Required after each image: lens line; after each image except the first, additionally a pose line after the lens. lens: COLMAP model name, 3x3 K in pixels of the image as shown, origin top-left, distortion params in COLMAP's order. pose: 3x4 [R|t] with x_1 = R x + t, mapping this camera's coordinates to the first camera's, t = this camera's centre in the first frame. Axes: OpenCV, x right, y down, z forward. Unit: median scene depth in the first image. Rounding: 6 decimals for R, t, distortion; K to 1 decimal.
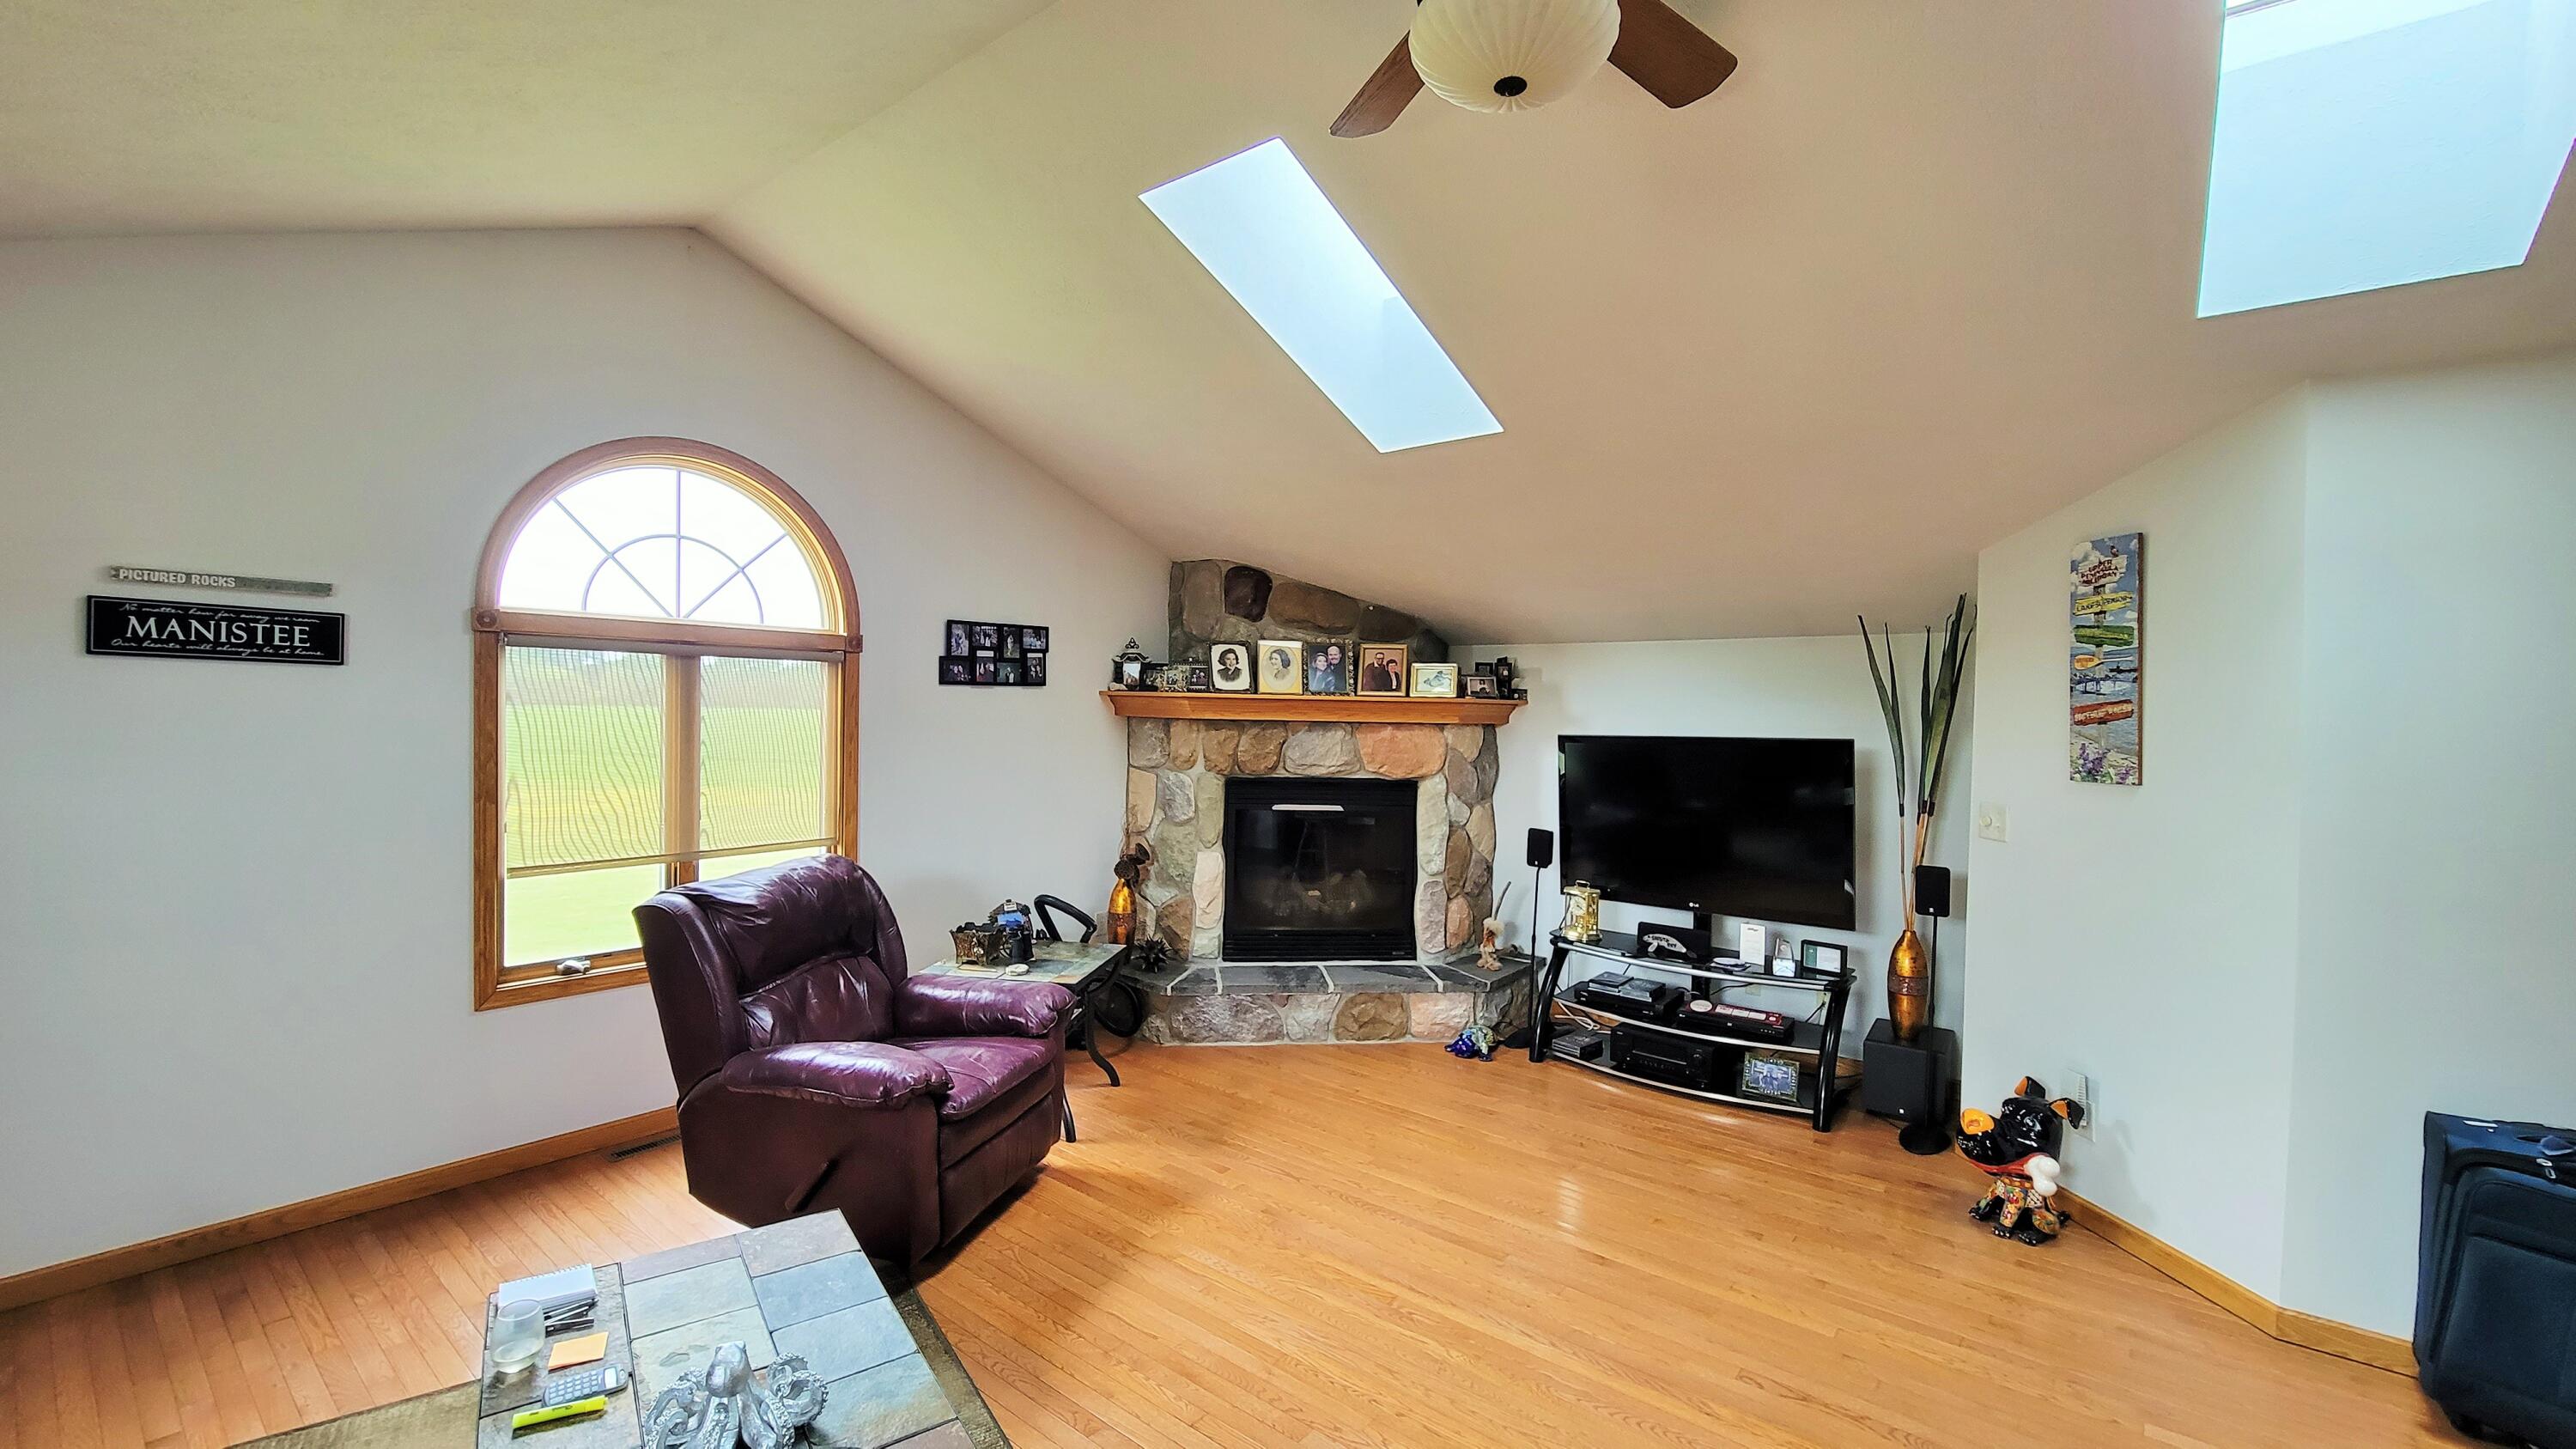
lens RADIAL K [[1056.9, 0, 1295.2], [0, 1056.9, 729.2], [0, 0, 1]] dist [0.000515, -0.001176]
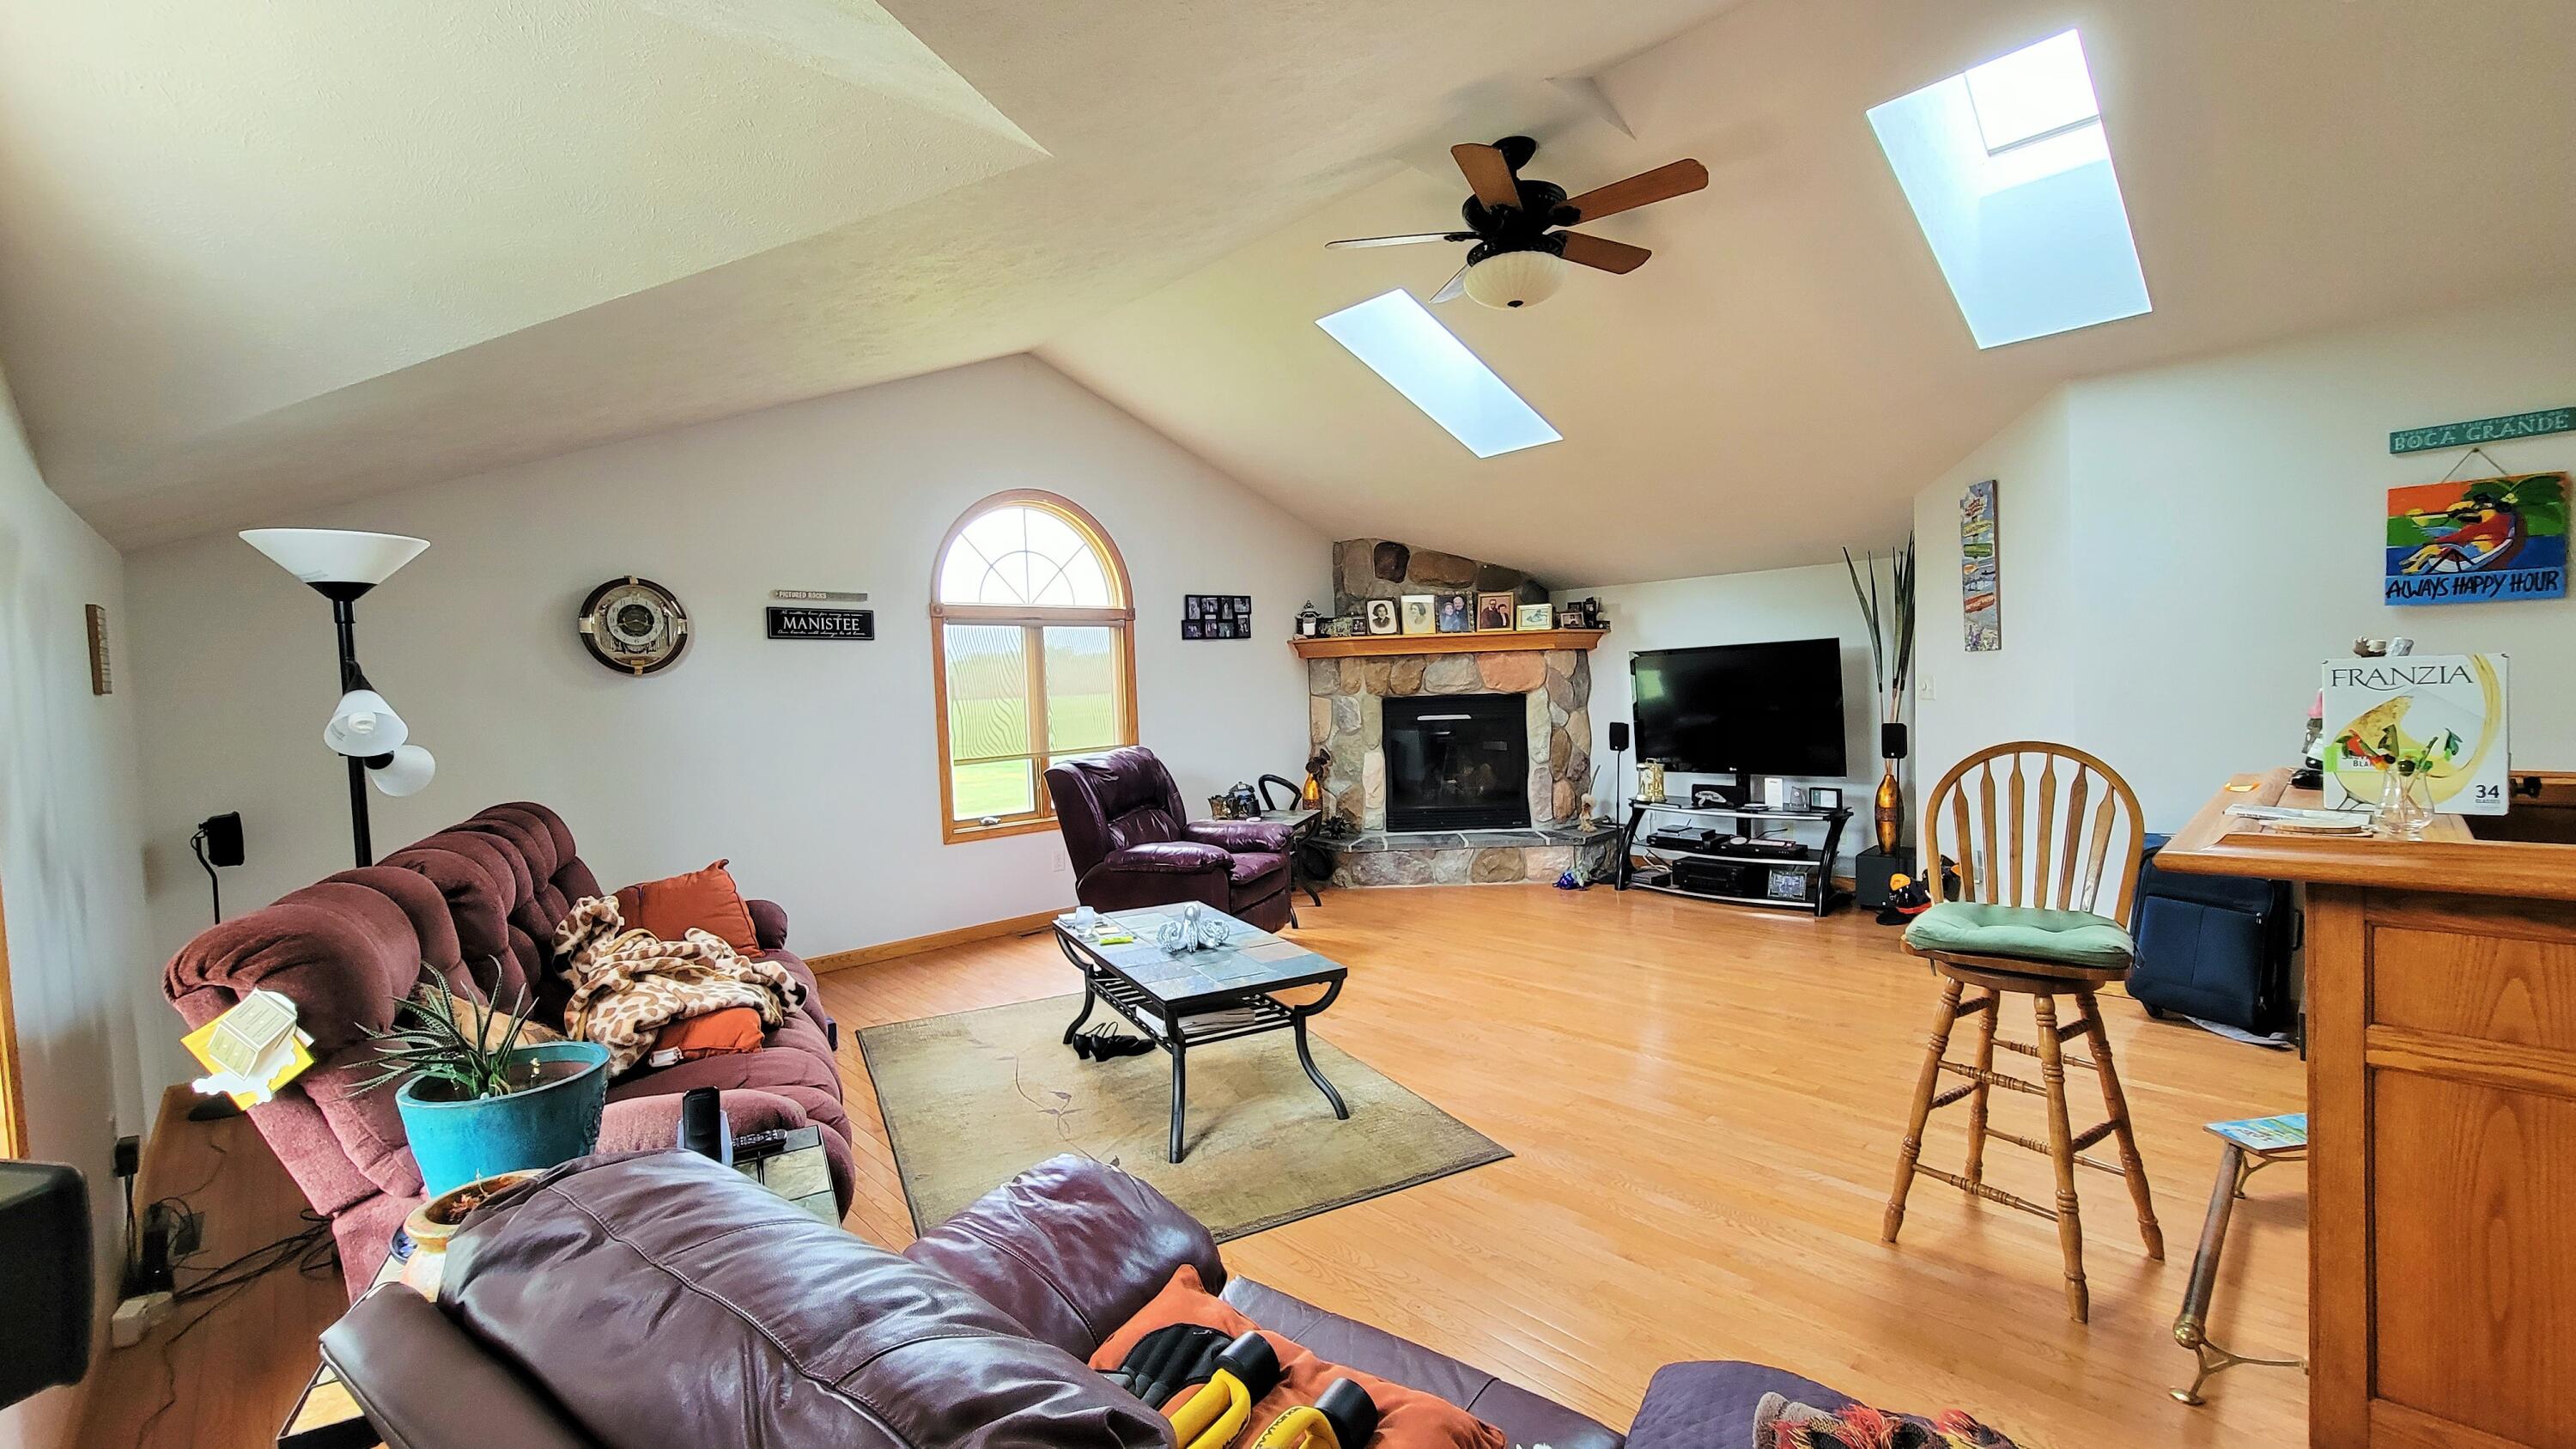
lens RADIAL K [[1056.9, 0, 1292.9], [0, 1056.9, 730.7], [0, 0, 1]] dist [0.000515, -0.001176]
pose [[0.989046, -0.047339, -0.139808, 0.010741], [0.051542, 0.998317, 0.026599, 0.054164], [0.138313, -0.033514, 0.989821, -0.440633]]
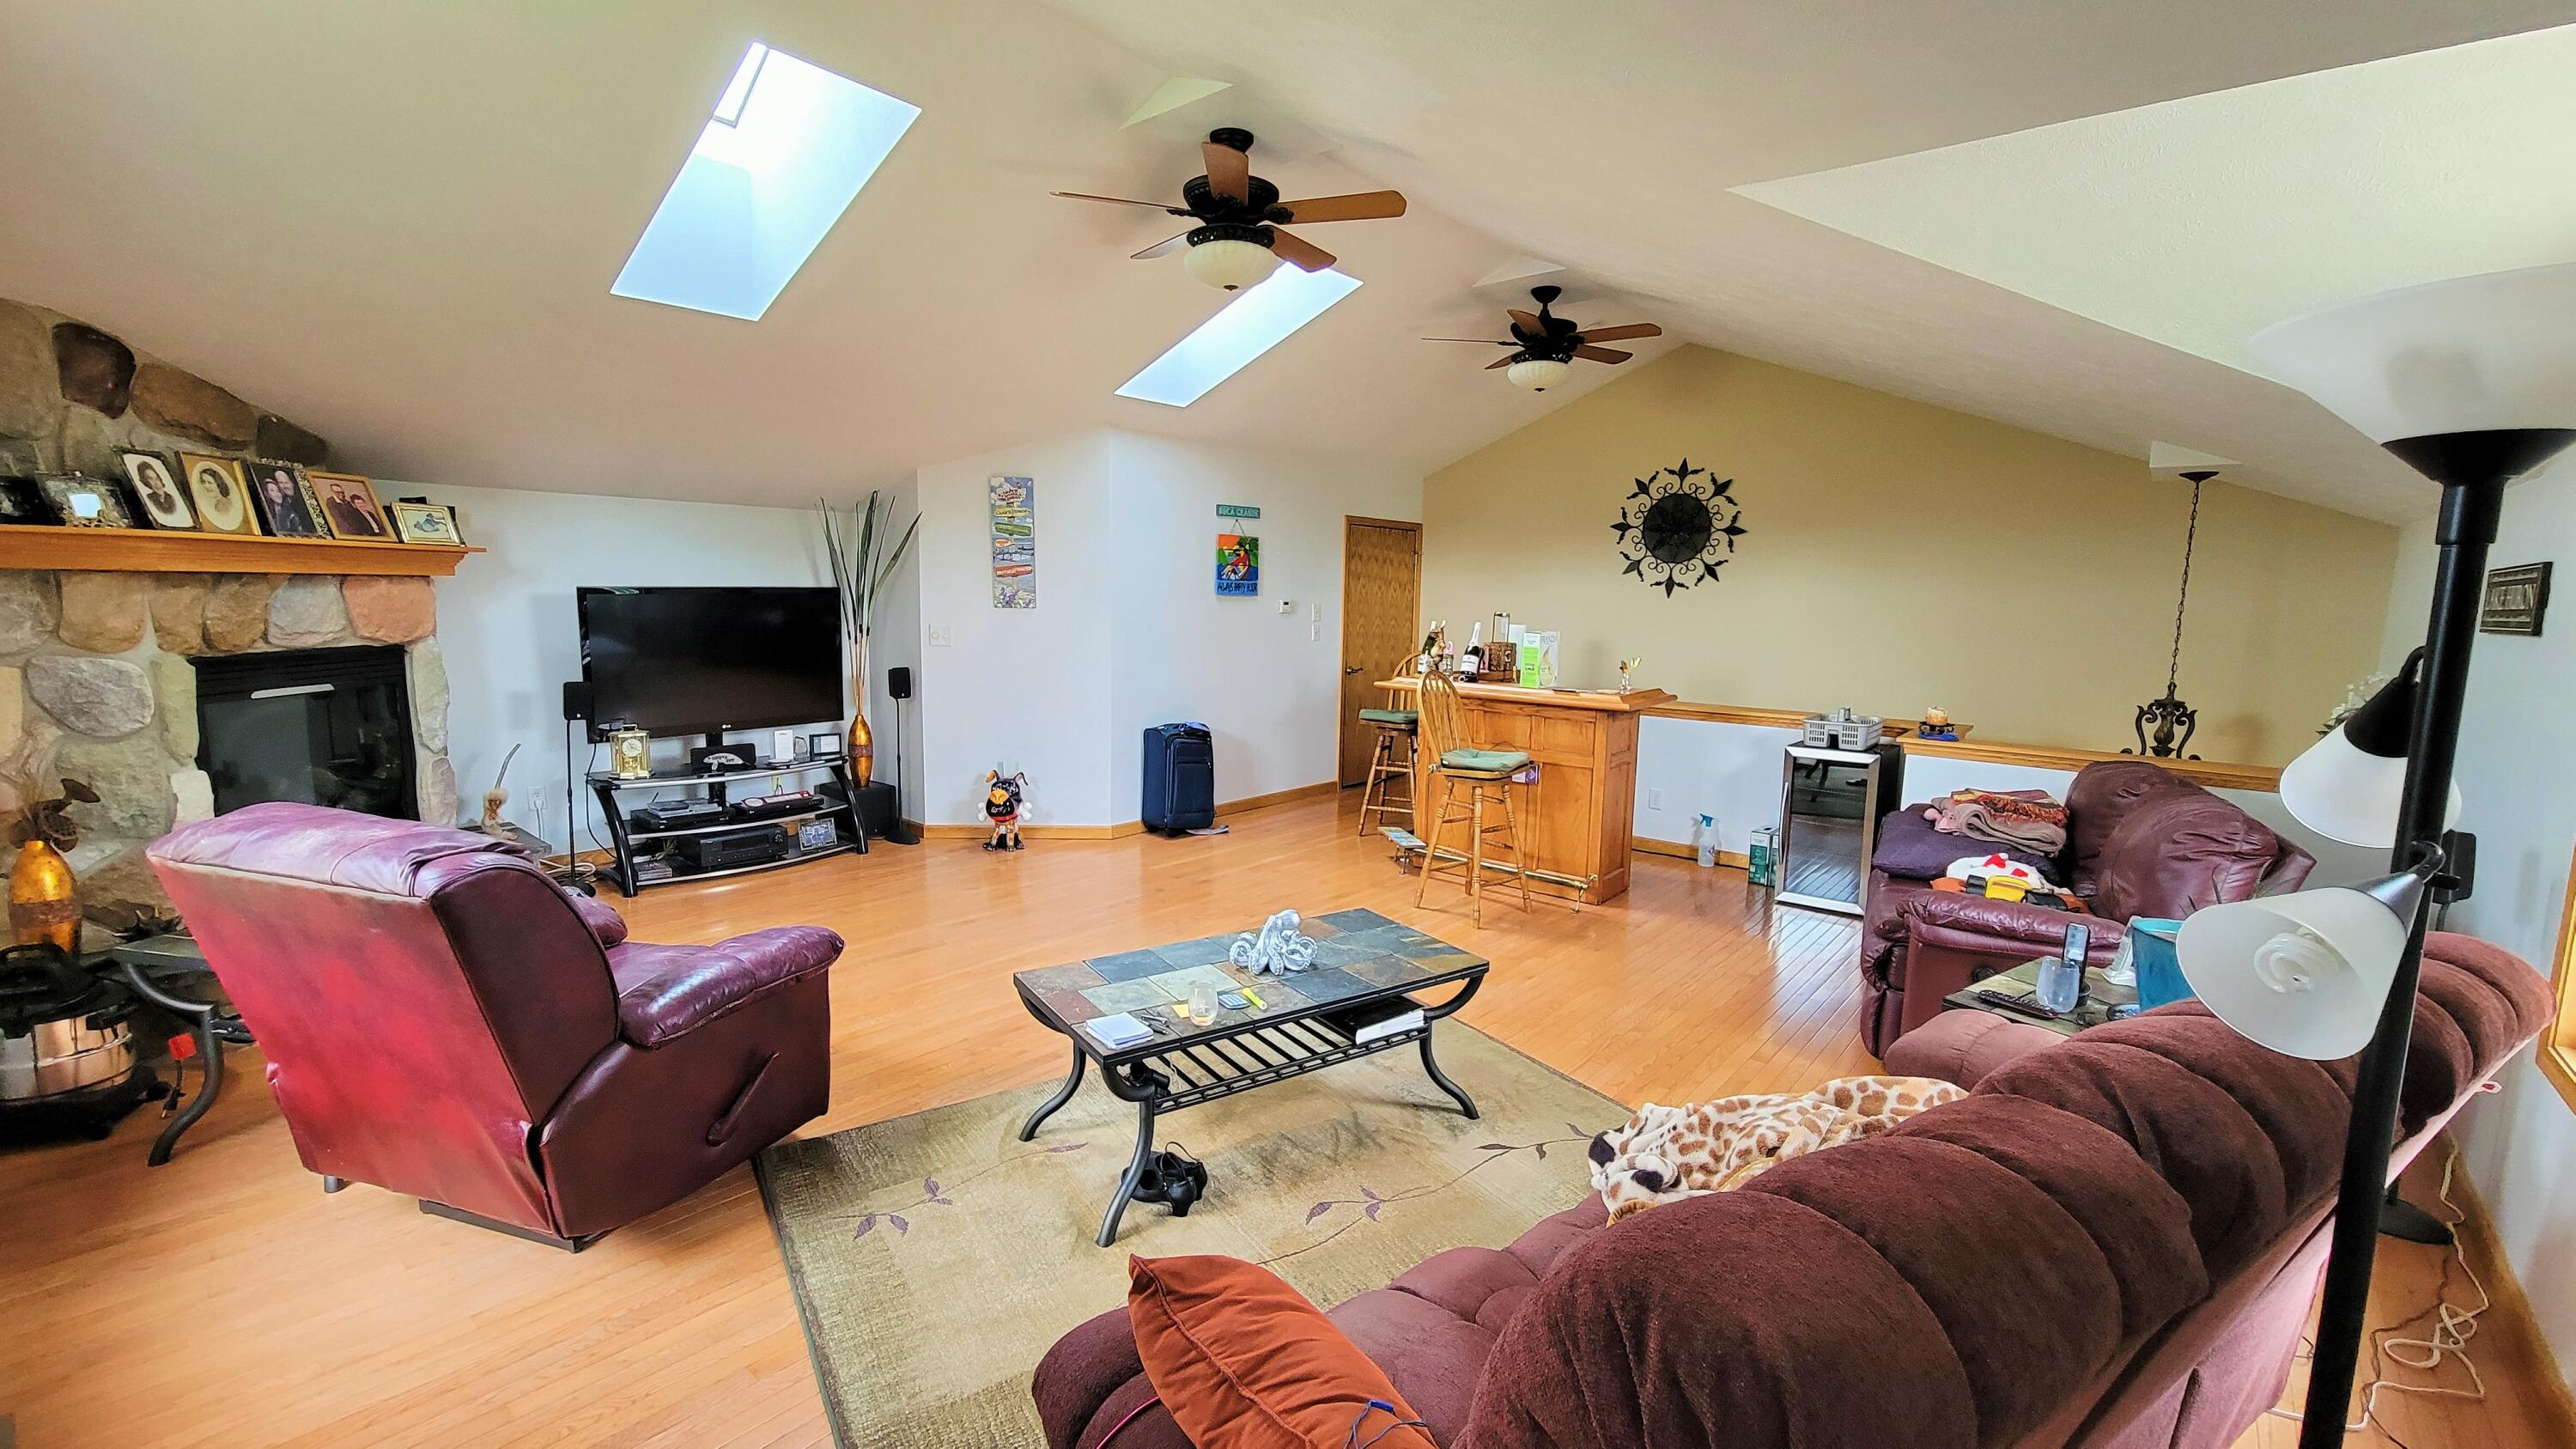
lens RADIAL K [[1056.9, 0, 1291.9], [0, 1056.9, 725.0], [0, 0, 1]] dist [0.000515, -0.001176]
pose [[0.033169, -0.145591, 0.988789, -0.839778], [-0.001921, 0.989322, 0.145734, -0.014160], [-0.999448, -0.006733, 0.032535, 0.321362]]
